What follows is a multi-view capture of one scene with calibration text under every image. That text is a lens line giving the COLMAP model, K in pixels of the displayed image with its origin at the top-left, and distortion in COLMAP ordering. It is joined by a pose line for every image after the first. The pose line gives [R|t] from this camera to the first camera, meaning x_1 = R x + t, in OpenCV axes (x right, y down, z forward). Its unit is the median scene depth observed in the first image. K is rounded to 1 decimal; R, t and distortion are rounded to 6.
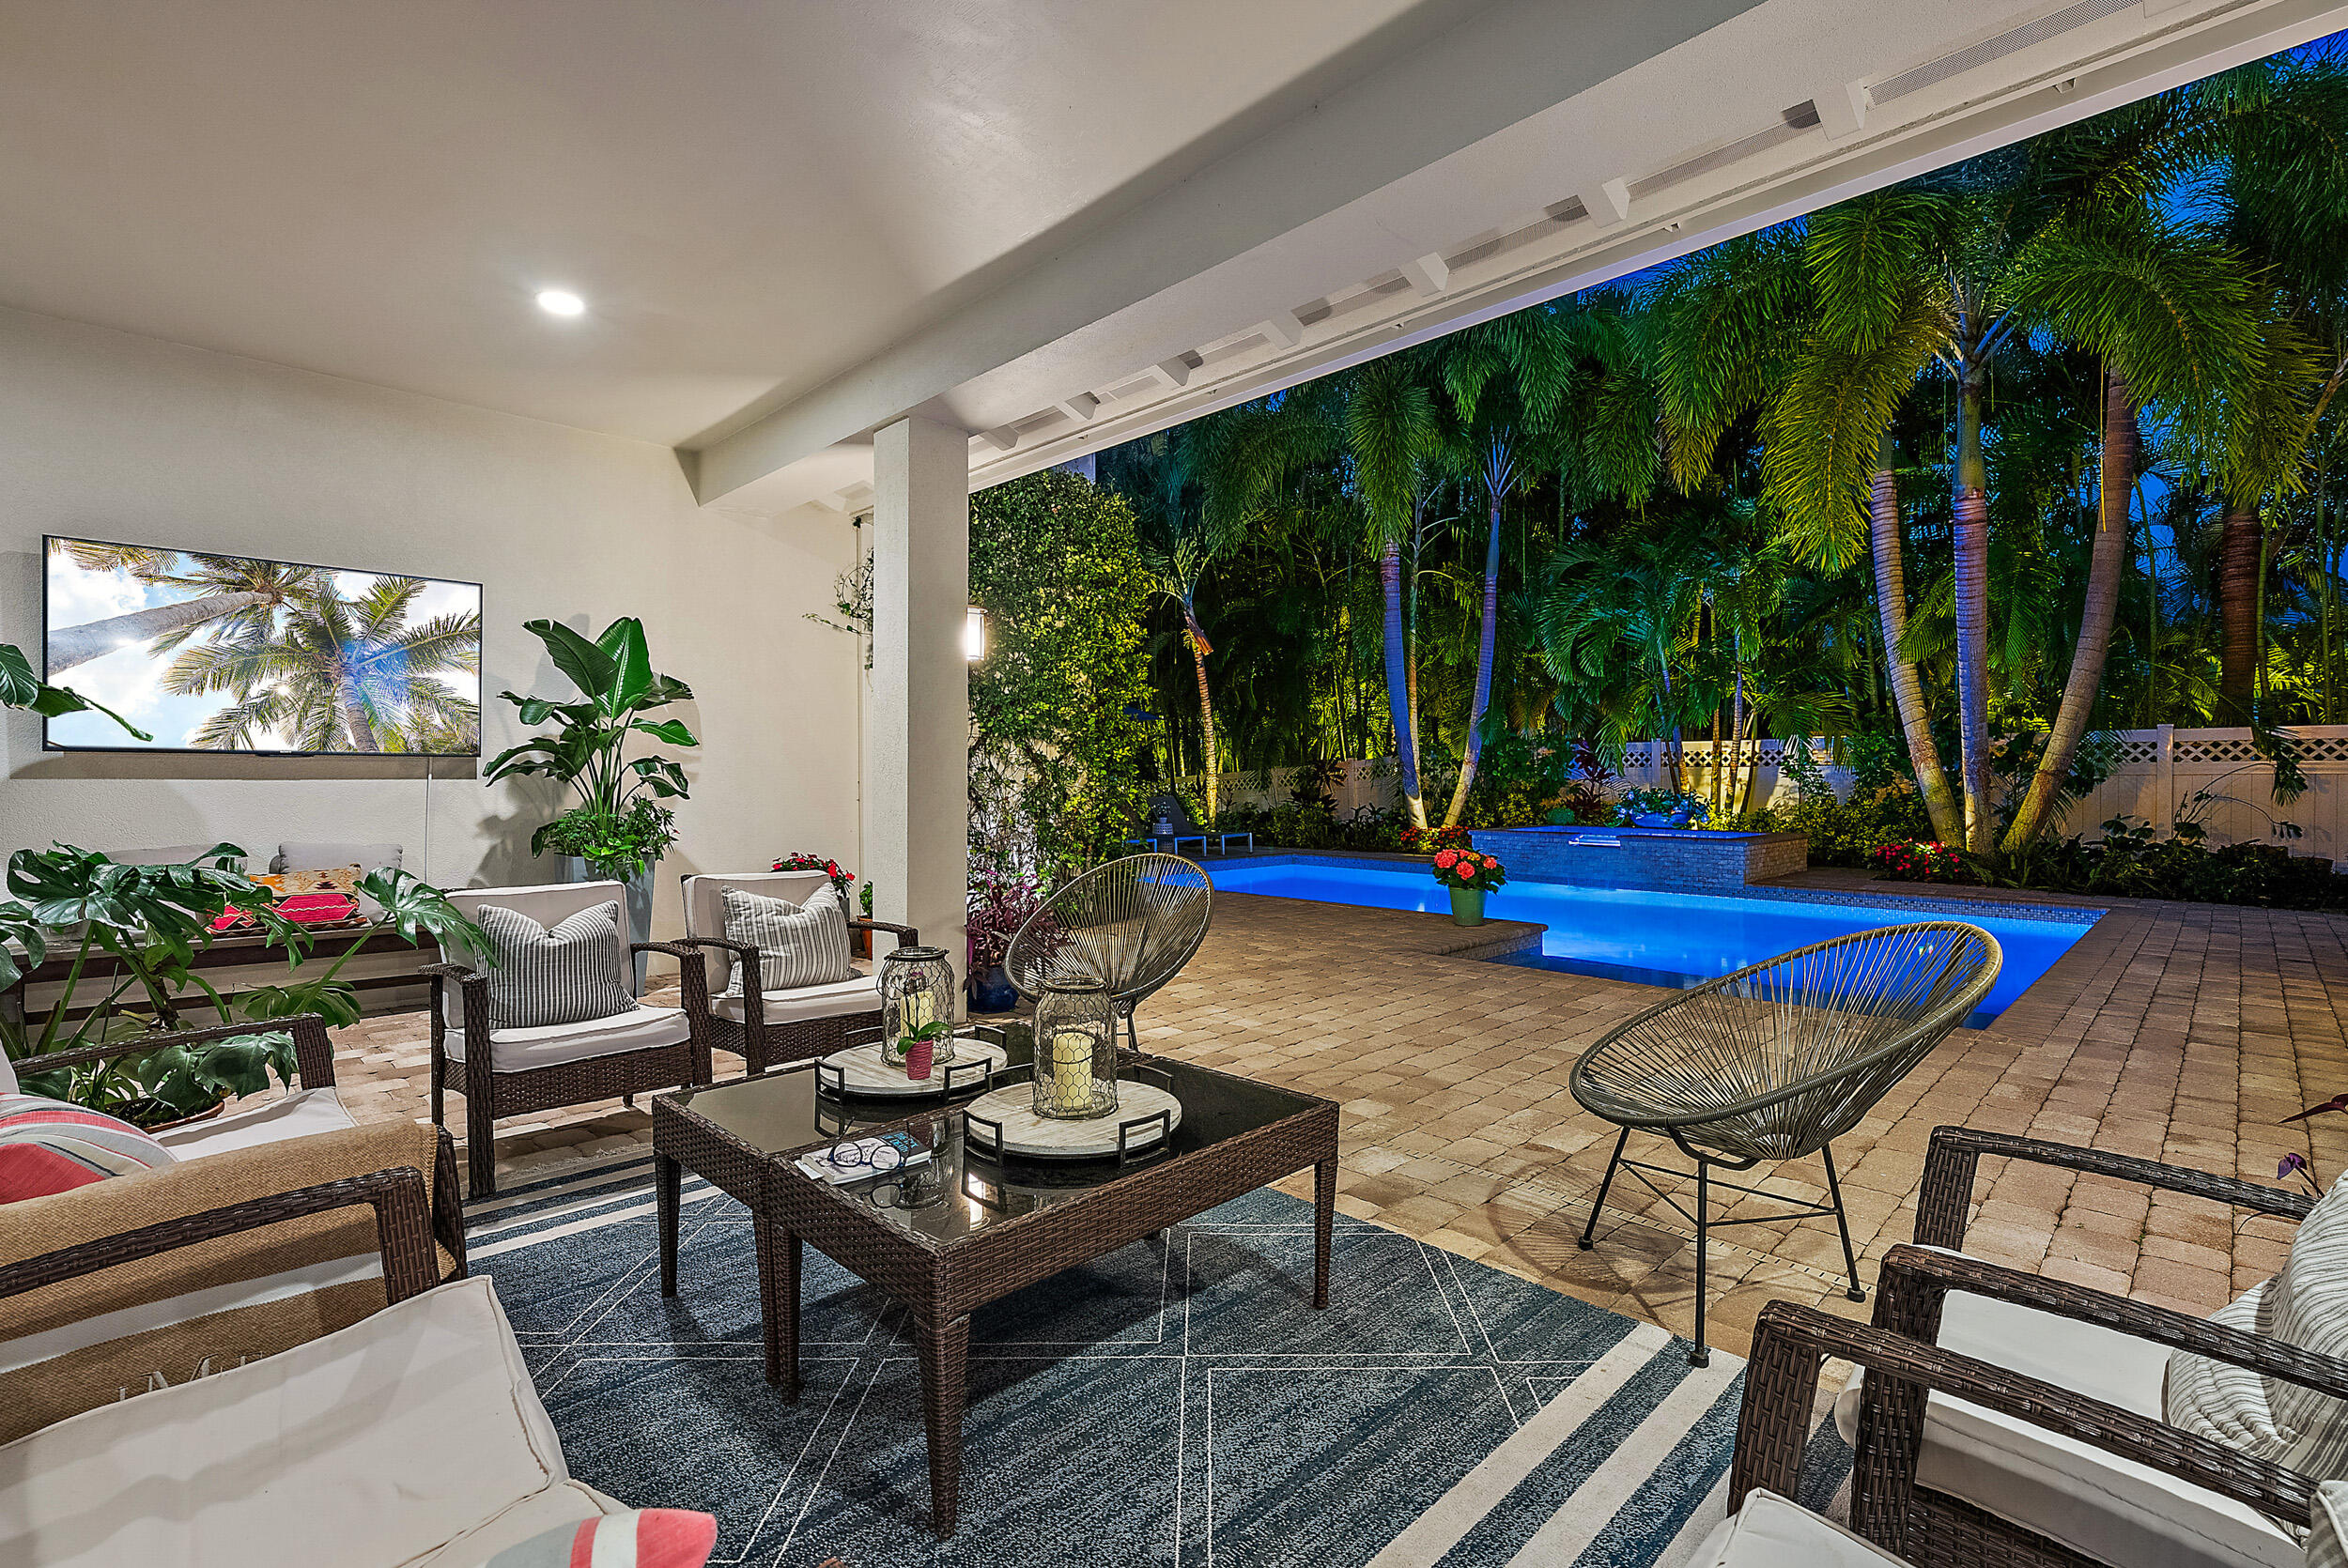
lens RADIAL K [[1065.4, 0, 1172.4], [0, 1065.4, 779.0], [0, 0, 1]] dist [0.004972, -0.000446]
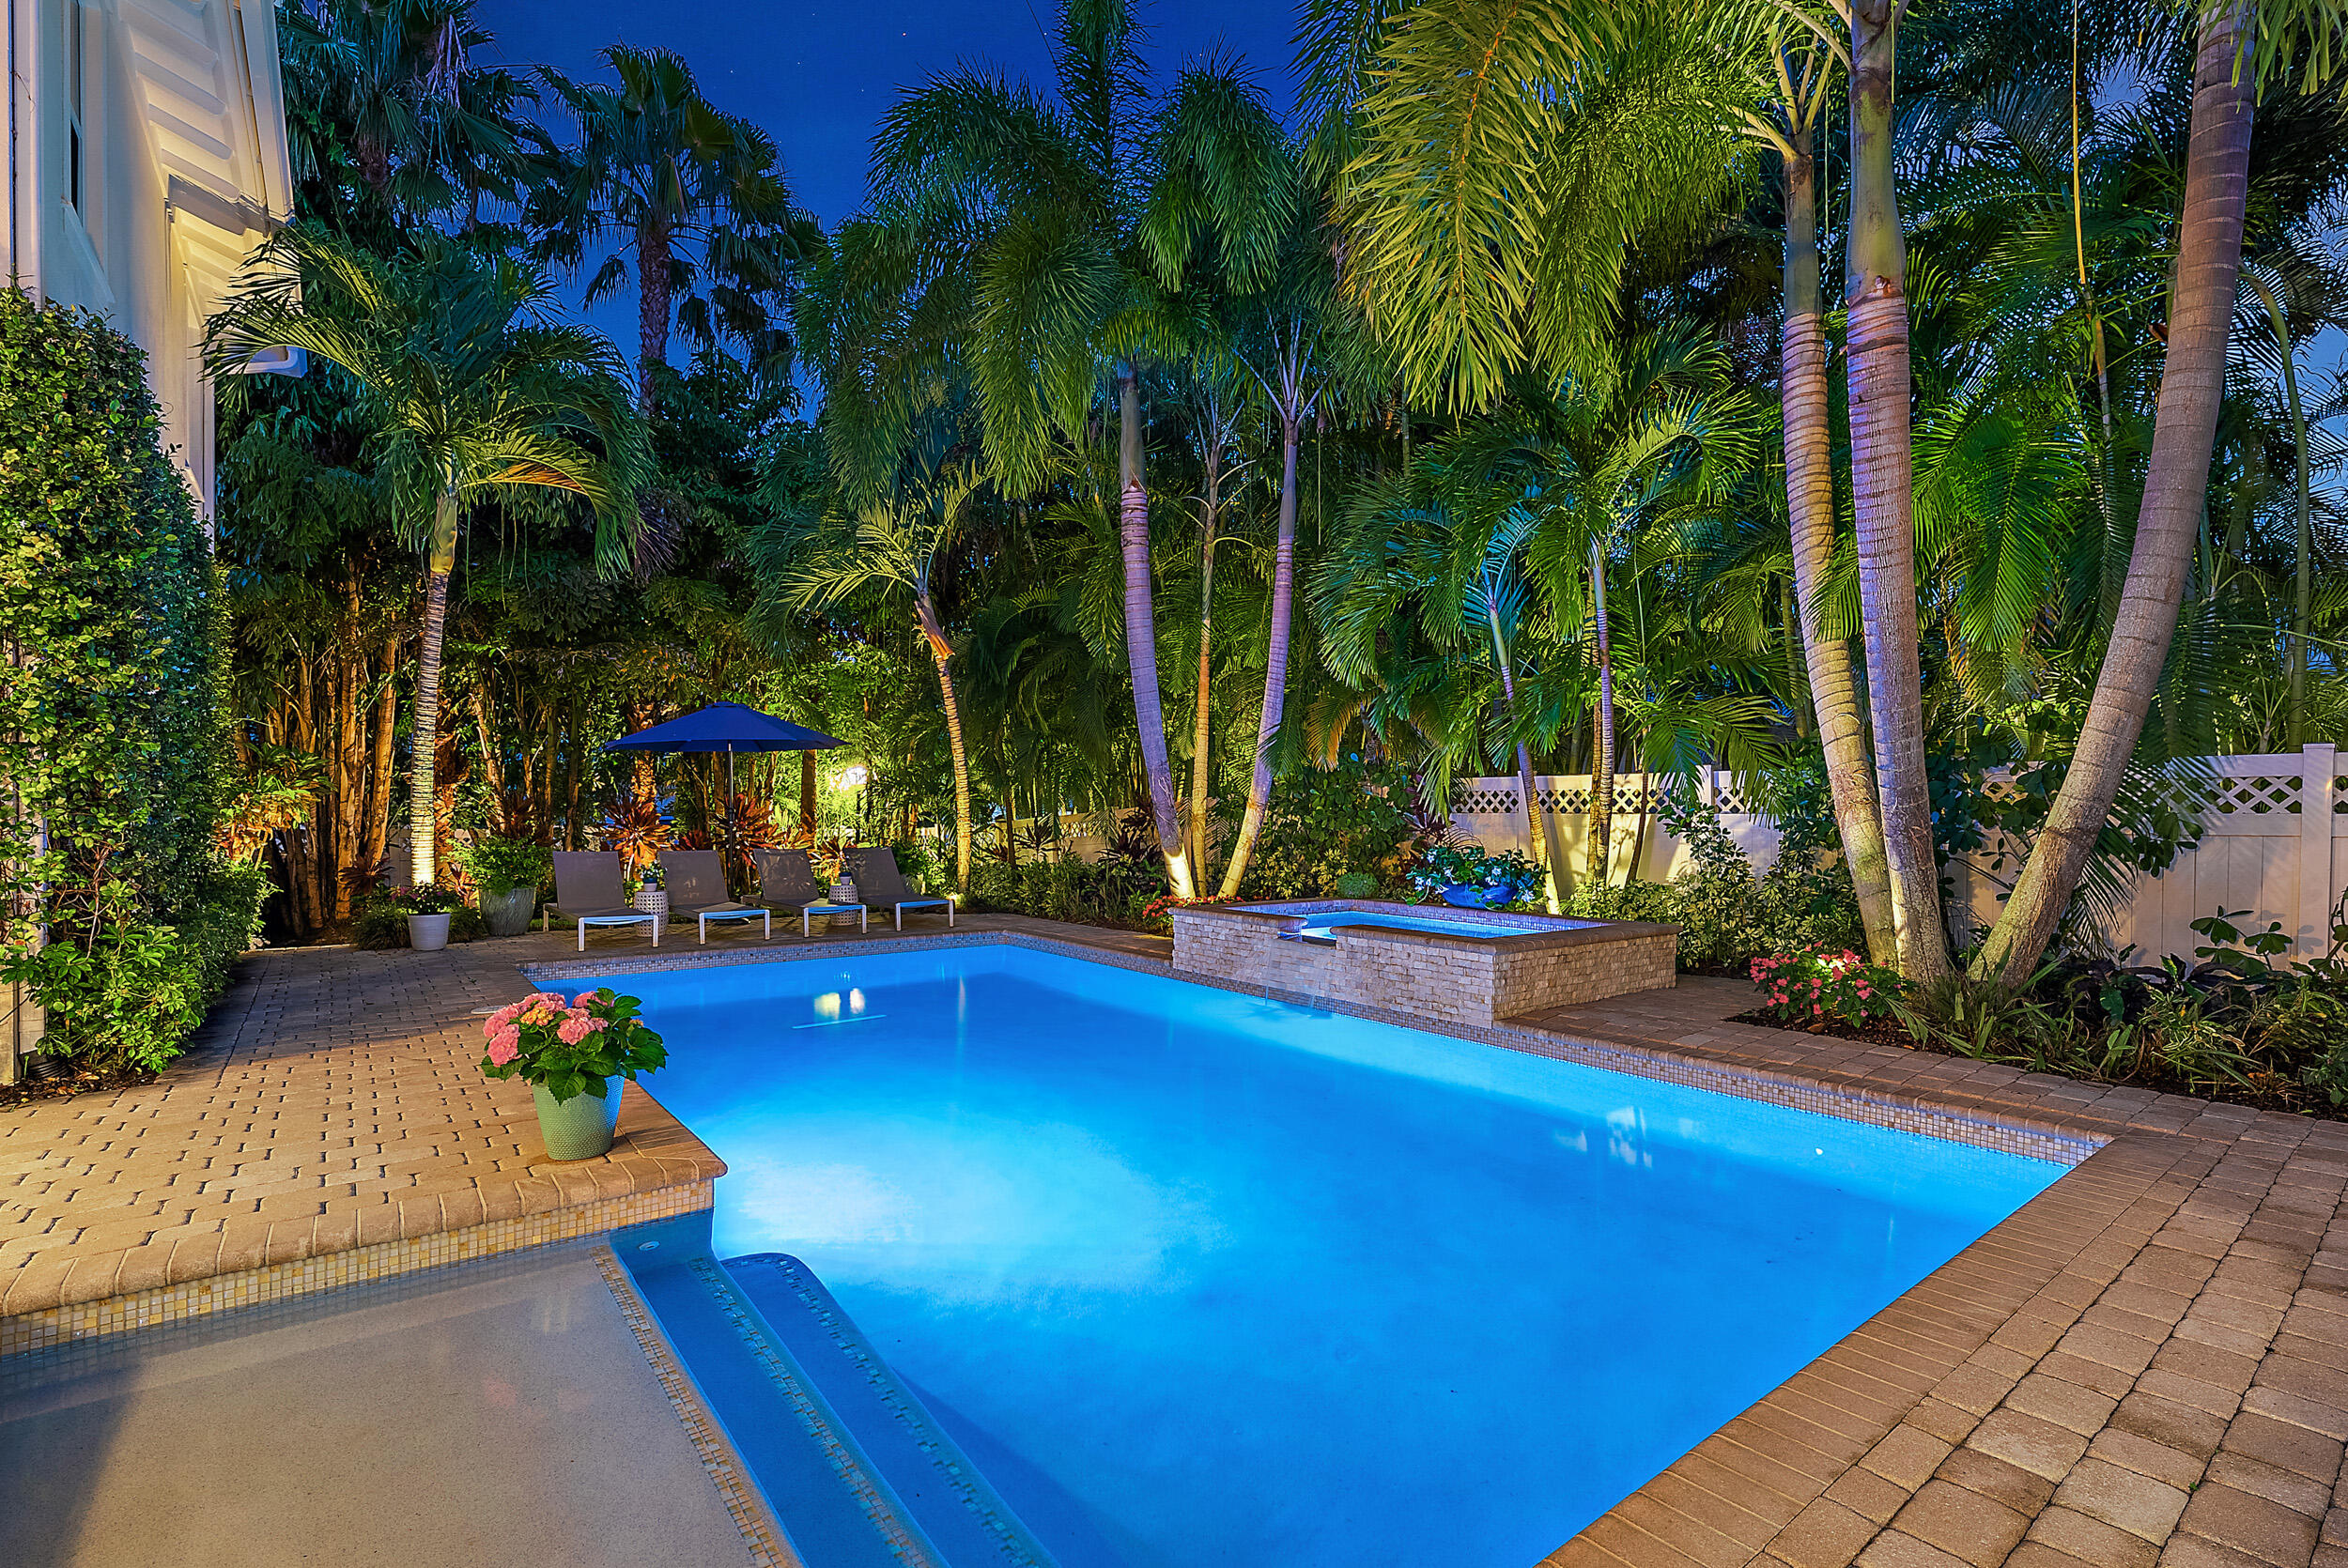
lens RADIAL K [[1065.4, 0, 1190.8], [0, 1065.4, 819.7], [0, 0, 1]] dist [0.004972, -0.000446]
pose [[0.993694, 0.007579, -0.111872, 0.402368], [-0.007209, 0.999967, 0.003710, -0.009886], [0.111897, -0.002880, 0.993716, 0.378552]]
